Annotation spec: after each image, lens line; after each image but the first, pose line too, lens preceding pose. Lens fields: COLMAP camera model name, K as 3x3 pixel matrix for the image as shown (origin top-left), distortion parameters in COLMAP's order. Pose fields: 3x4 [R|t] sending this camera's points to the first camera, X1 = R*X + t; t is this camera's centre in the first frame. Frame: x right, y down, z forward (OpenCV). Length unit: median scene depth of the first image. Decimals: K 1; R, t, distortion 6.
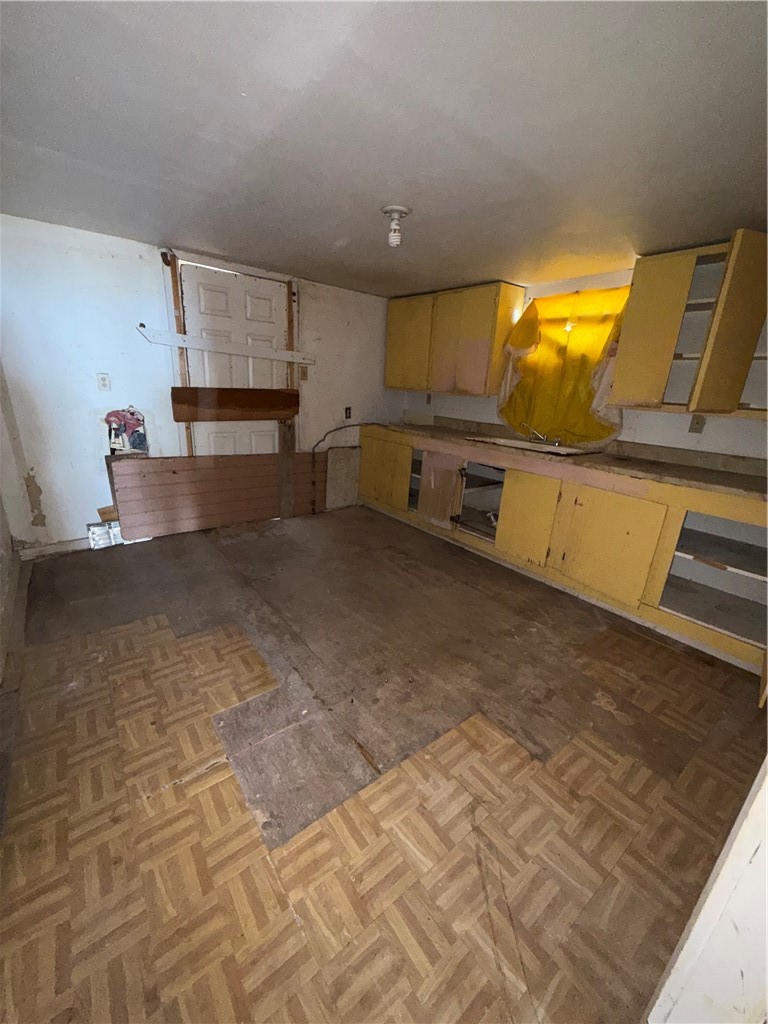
lens RADIAL K [[407.1, 0, 384.1], [0, 407.1, 513.7], [0, 0, 1]] dist [-0.002622, 0.000094]
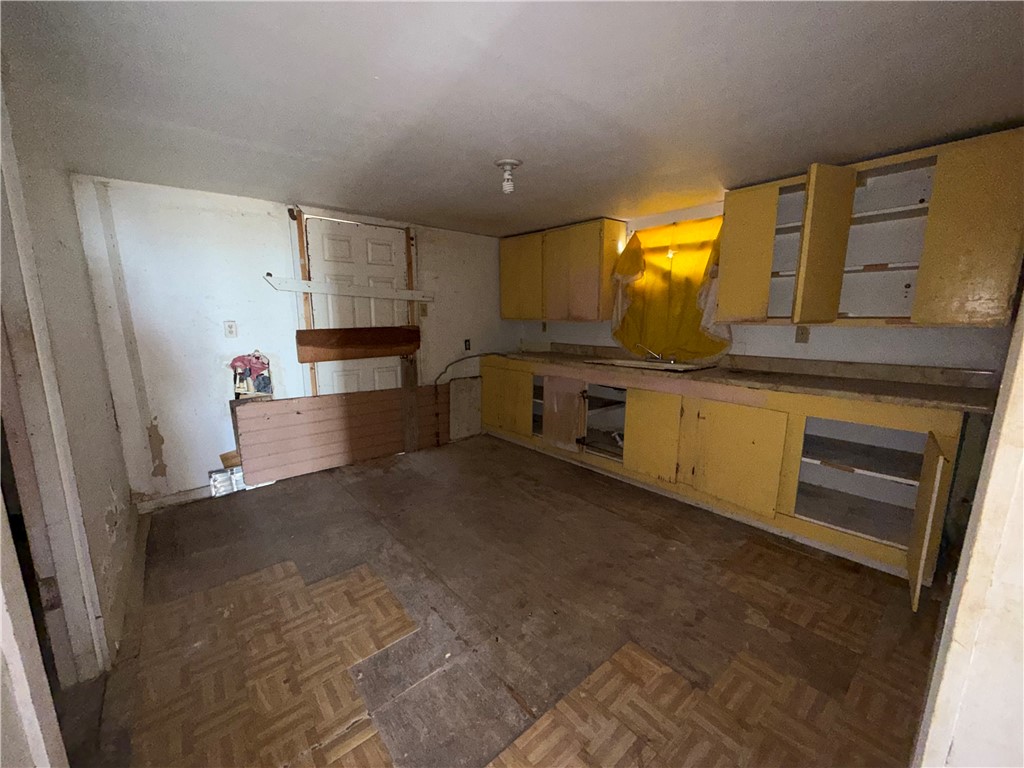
lens RADIAL K [[407.1, 0, 512.3], [0, 407.1, 387.8], [0, 0, 1]] dist [-0.002622, 0.000094]
pose [[0.997538, -0.063433, 0.029903, -0.019648], [0.066833, 0.989080, -0.131355, 0.004322], [-0.021244, 0.133030, 0.990884, -0.011192]]
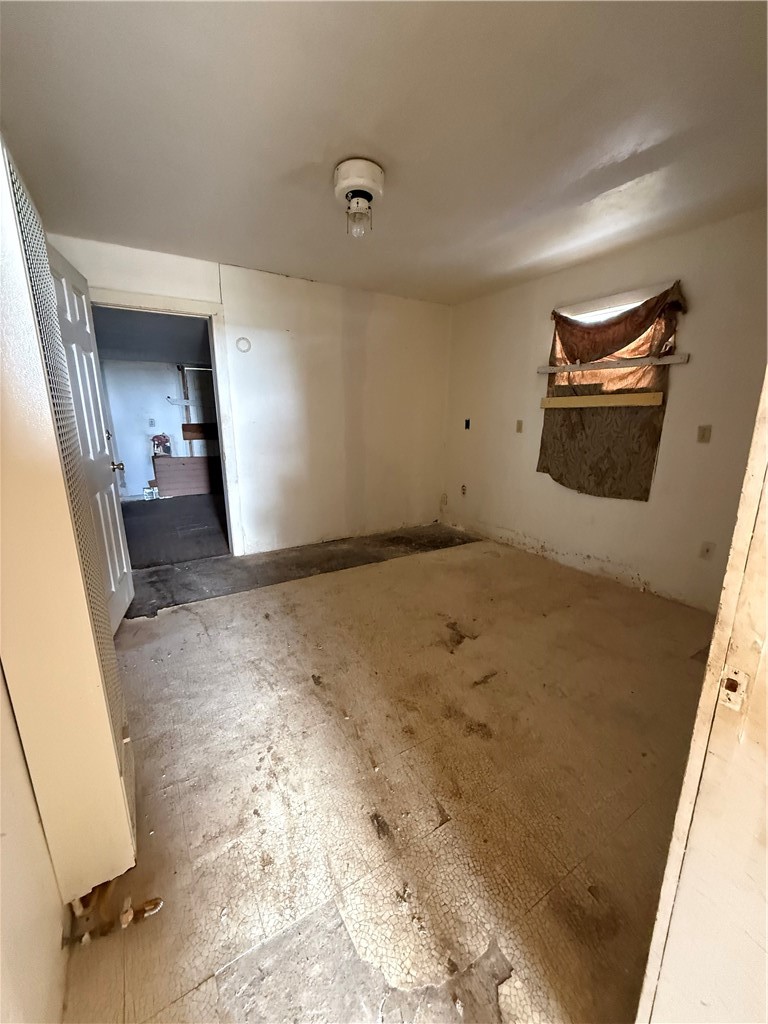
lens RADIAL K [[407.1, 0, 382.8], [0, 407.1, 509.0], [0, 0, 1]] dist [-0.002622, 0.000094]
pose [[0.990365, -0.020743, -0.136917, 0.853117], [0.009664, 0.996660, -0.081093, 0.335834], [0.138142, 0.078989, 0.987258, -0.982809]]
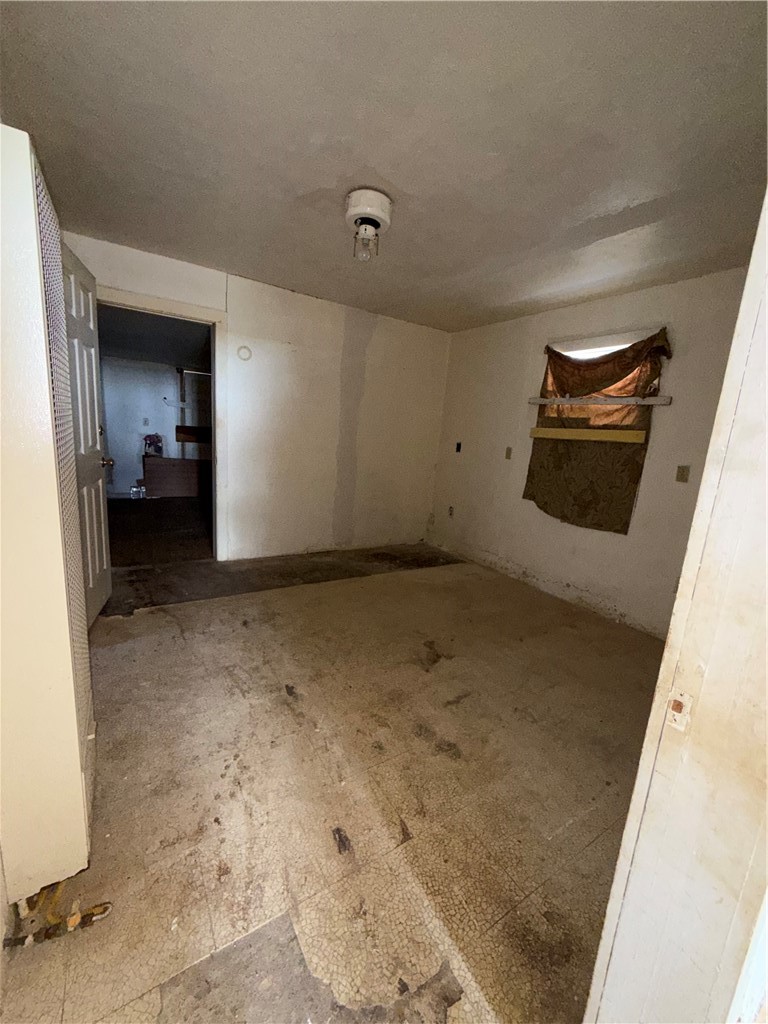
lens RADIAL K [[407.1, 0, 383.4], [0, 407.1, 509.0], [0, 0, 1]] dist [-0.002622, 0.000094]
pose [[0.993000, 0.045027, -0.109191, 0.859761], [-0.058396, 0.990748, -0.122512, 0.340435], [0.102664, 0.128031, 0.986442, -0.994625]]
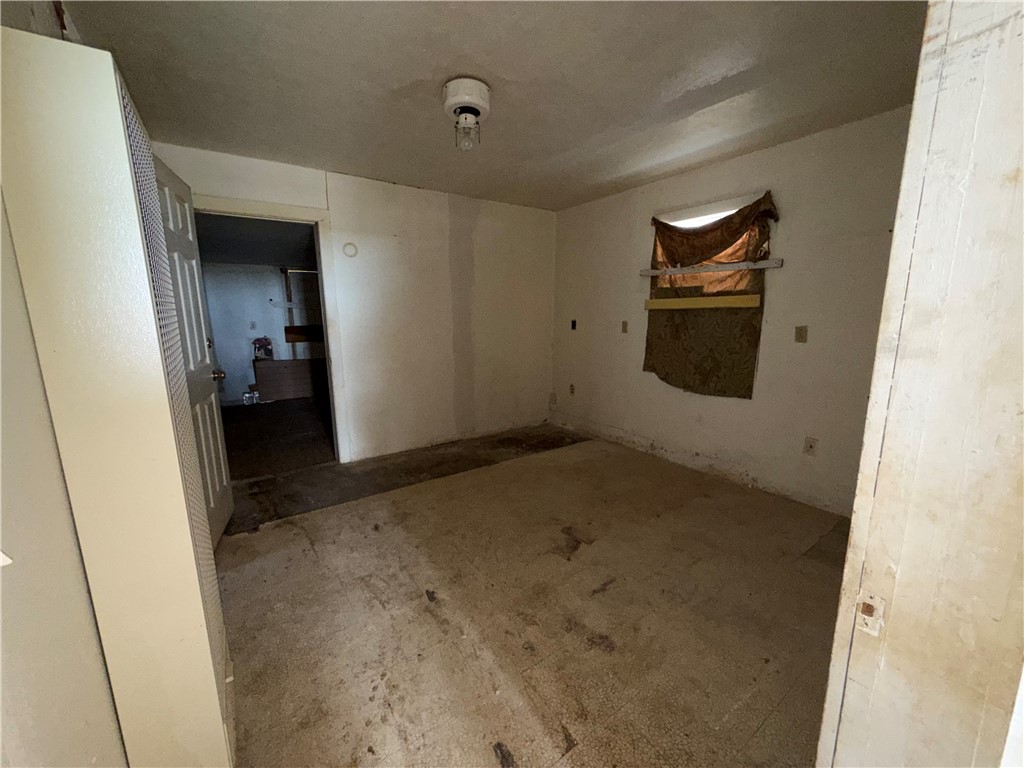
lens RADIAL K [[407.1, 0, 509.2], [0, 407.1, 382.5], [0, 0, 1]] dist [-0.002622, 0.000094]
pose [[0.995328, -0.046942, -0.084373, 0.839902], [0.035241, 0.990194, -0.135183, 0.316937], [0.089891, 0.131578, 0.987222, -0.982400]]
